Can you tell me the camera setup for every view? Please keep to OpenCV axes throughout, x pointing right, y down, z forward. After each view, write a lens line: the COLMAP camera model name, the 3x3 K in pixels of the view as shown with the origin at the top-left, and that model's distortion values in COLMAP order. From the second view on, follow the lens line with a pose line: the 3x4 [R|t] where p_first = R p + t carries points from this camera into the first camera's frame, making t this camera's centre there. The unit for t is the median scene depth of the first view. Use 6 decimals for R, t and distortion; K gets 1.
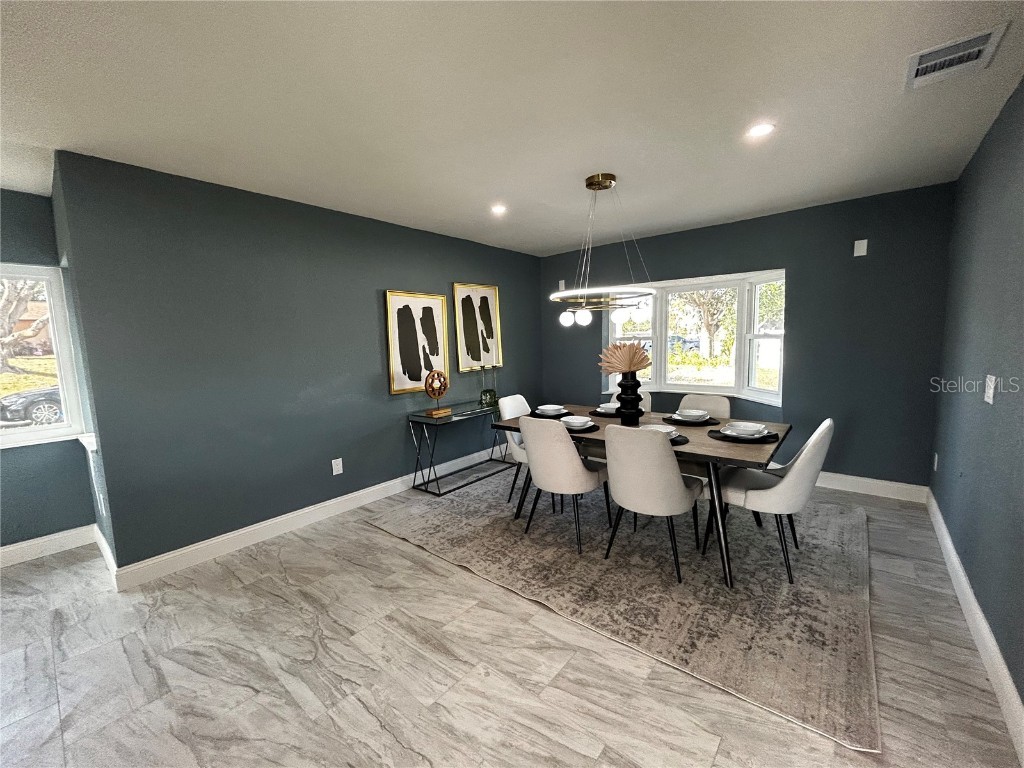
lens RADIAL K [[408.7, 0, 512.0], [0, 408.7, 384.0], [0, 0, 1]] dist [0.002652, -0.000013]
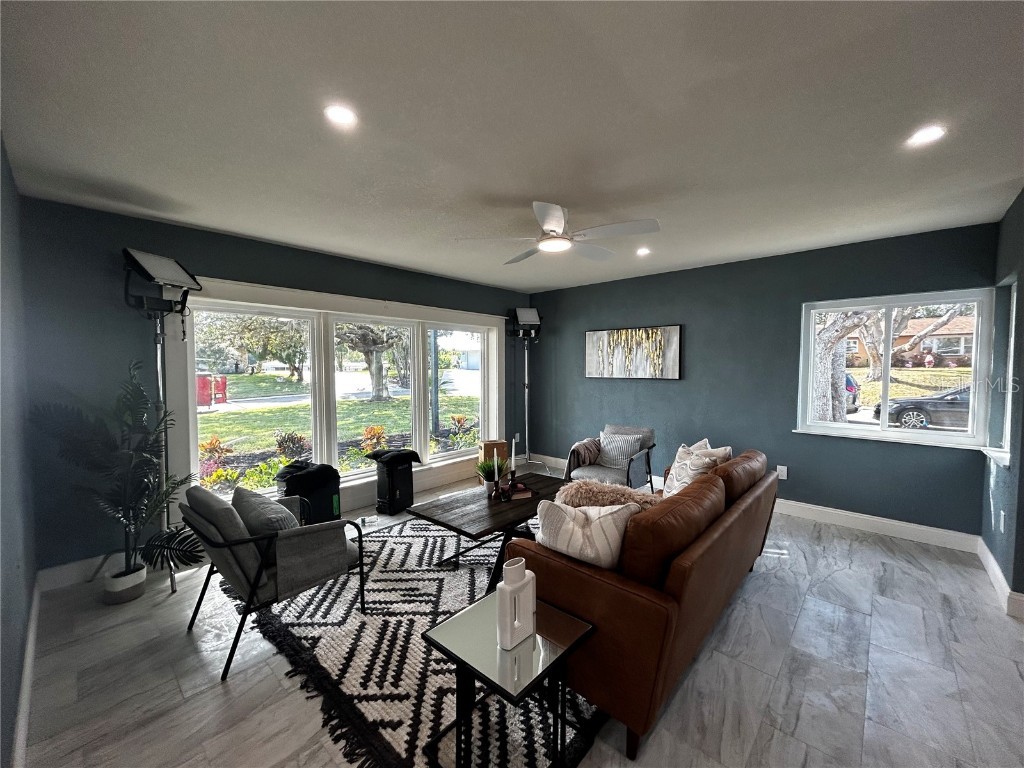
lens RADIAL K [[408.7, 0, 512.0], [0, 408.7, 384.0], [0, 0, 1]] dist [0.002652, -0.000013]
pose [[-0.042355, 0.077723, -0.996075, 0.008774], [-0.109574, 0.990594, 0.081955, 0.007227], [0.993076, 0.112615, -0.033440, -0.100795]]
